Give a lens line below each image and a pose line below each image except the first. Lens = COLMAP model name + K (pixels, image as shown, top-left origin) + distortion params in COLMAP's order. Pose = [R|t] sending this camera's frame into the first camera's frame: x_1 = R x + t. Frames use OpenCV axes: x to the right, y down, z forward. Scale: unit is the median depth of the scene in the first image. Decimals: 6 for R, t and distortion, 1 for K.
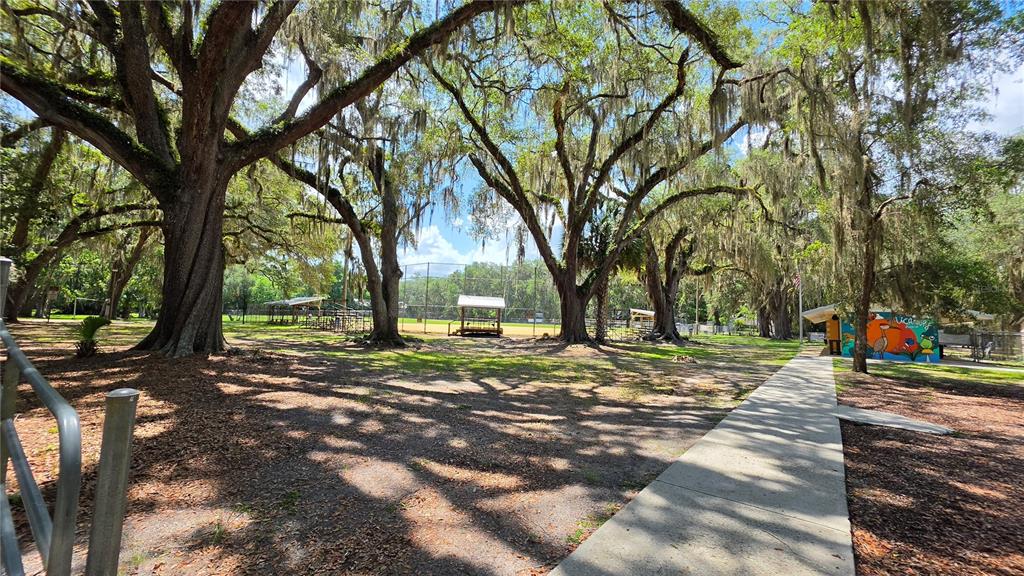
lens RADIAL K [[407.9, 0, 511.9], [0, 407.9, 287.4], [0, 0, 1]] dist [-0.000172, -0.000717]
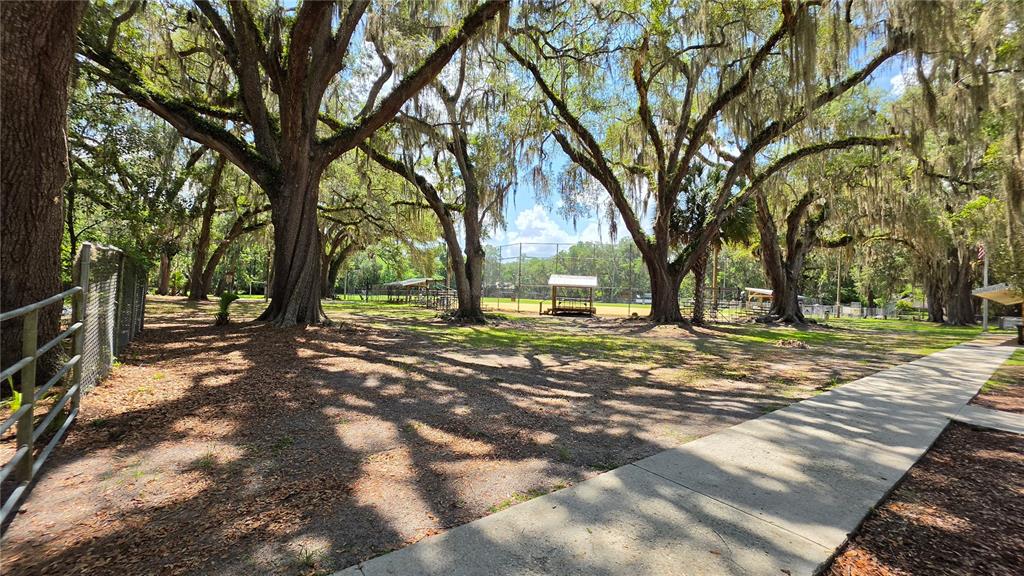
lens RADIAL K [[407.9, 0, 513.0], [0, 407.9, 286.9], [0, 0, 1]] dist [-0.000172, -0.000717]
pose [[0.964781, -0.005197, -0.263003, 0.123408], [0.017165, 0.998918, 0.043228, 0.011597], [0.262494, -0.046219, 0.963826, 0.023759]]
